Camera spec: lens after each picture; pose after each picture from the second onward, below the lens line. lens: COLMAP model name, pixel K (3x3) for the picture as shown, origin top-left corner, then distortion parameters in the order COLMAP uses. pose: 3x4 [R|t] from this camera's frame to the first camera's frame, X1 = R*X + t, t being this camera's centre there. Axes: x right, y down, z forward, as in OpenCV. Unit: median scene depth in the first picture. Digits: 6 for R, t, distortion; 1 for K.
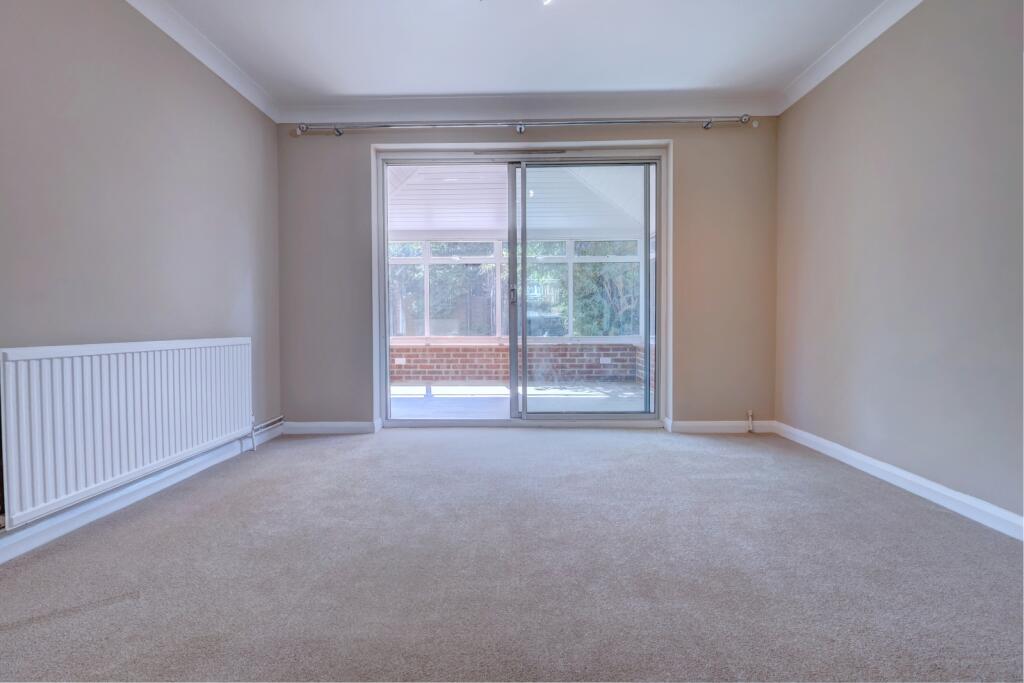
lens RADIAL K [[494.9, 0, 512.0], [0, 494.9, 341.5], [0, 0, 1]] dist [-0.001238, -0.000099]
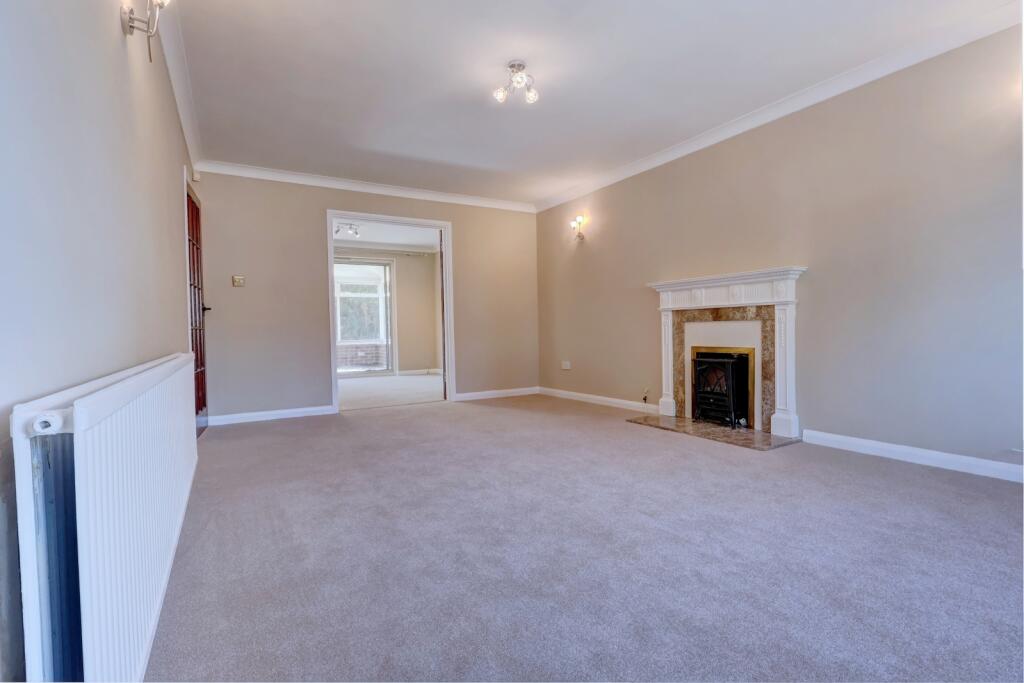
lens RADIAL K [[494.9, 0, 512.0], [0, 494.9, 341.5], [0, 0, 1]] dist [-0.001238, -0.000099]
pose [[0.861444, -0.020985, 0.507419, -0.229768], [0.029943, 0.999506, -0.009498, 0.026679], [-0.506969, 0.023375, 0.861647, -0.744734]]
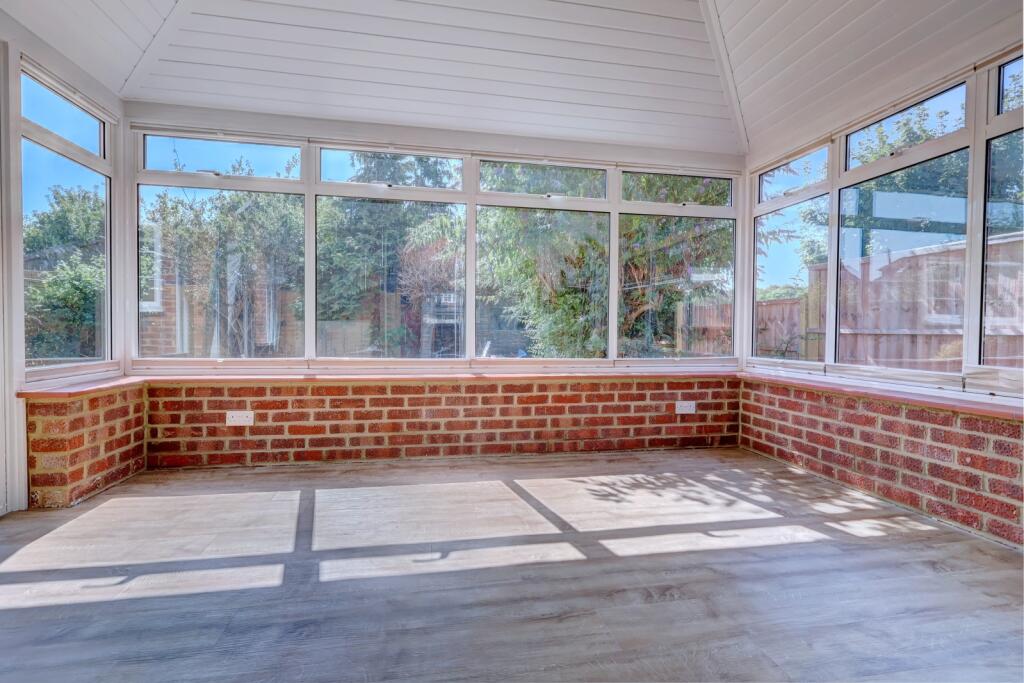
lens RADIAL K [[494.9, 0, 512.0], [0, 494.9, 341.5], [0, 0, 1]] dist [-0.001238, -0.000099]
pose [[0.976037, 0.008456, 0.217440, -0.092762], [-0.003007, 0.999673, -0.025378, -0.015142], [-0.217584, 0.024116, 0.975744, 0.542008]]
